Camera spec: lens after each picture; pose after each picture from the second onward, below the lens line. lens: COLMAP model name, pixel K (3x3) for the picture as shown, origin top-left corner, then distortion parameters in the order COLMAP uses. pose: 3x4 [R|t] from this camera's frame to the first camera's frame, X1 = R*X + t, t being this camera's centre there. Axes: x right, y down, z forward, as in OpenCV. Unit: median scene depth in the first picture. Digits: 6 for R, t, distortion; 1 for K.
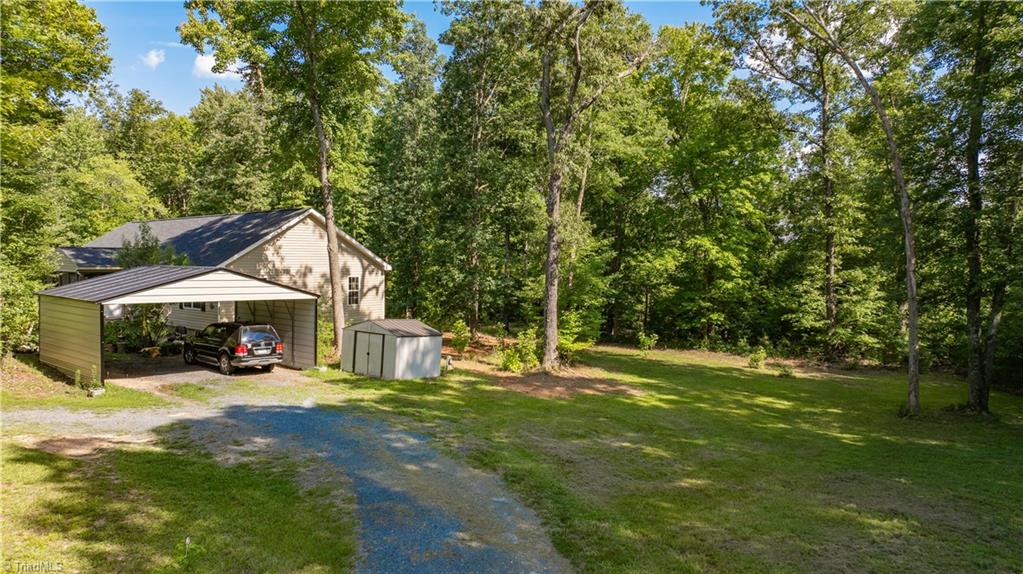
lens RADIAL K [[720.4, 0, 513.4], [0, 720.4, 292.5], [0, 0, 1]] dist [-0.022245, -0.003838]
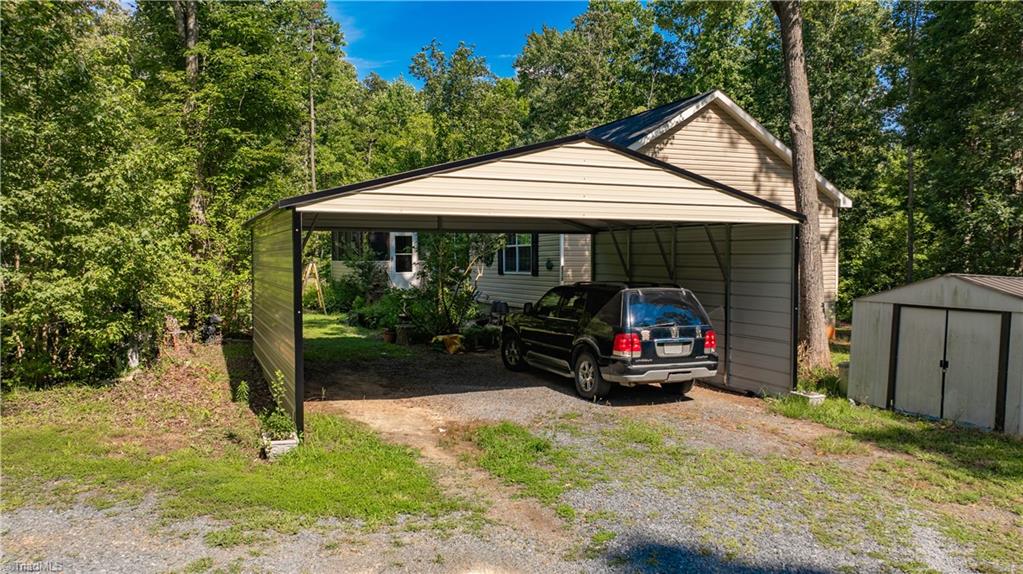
lens RADIAL K [[720.4, 0, 511.6], [0, 720.4, 288.8], [0, 0, 1]] dist [-0.022245, -0.003838]
pose [[0.909836, -0.000674, -0.414968, -0.247593], [-0.001201, 0.999990, -0.004257, 0.046361], [0.414966, 0.004372, 0.909826, 0.550744]]
